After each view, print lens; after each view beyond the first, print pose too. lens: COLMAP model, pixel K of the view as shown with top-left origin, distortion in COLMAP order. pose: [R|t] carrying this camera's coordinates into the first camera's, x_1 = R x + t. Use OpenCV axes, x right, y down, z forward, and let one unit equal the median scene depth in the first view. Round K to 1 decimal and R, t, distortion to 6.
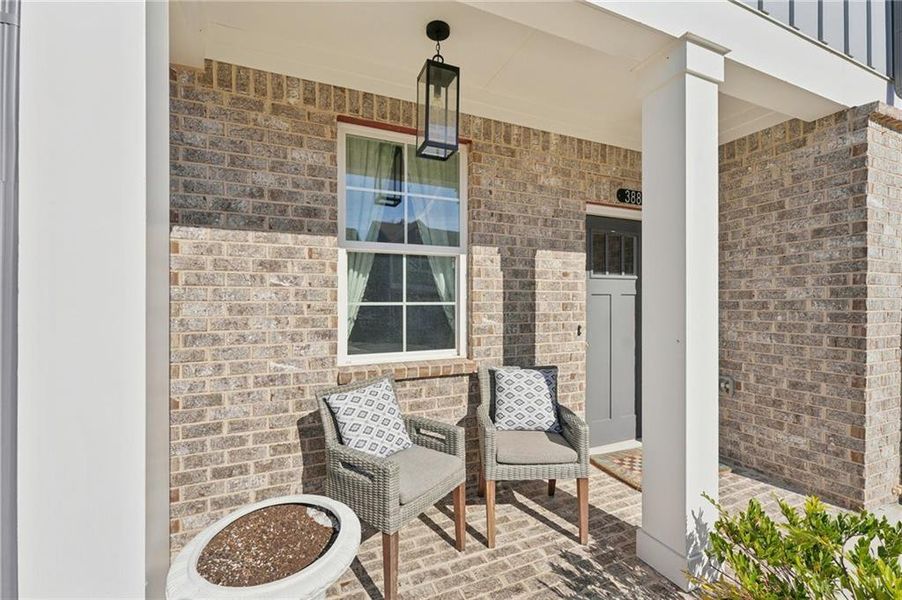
lens RADIAL K [[365.7, 0, 447.7], [0, 365.7, 293.3], [0, 0, 1]] dist [0.001056, -0.000014]
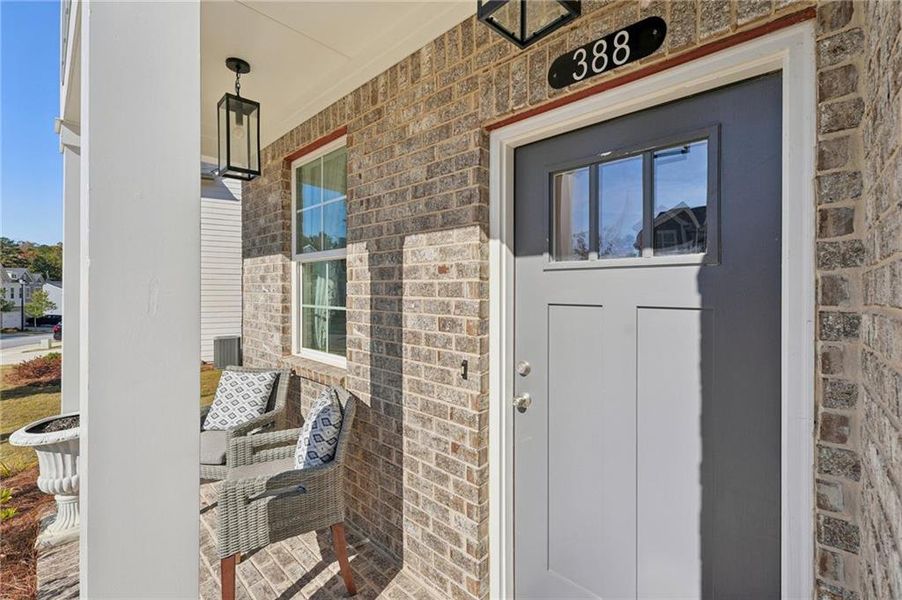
lens RADIAL K [[365.7, 0, 447.7], [0, 365.7, 293.3], [0, 0, 1]] dist [0.001056, -0.000014]
pose [[0.428200, 0.002698, -0.903680, 0.894864], [-0.001544, 0.999996, 0.002253, -0.015364], [0.903683, 0.000430, 0.428203, 0.785034]]
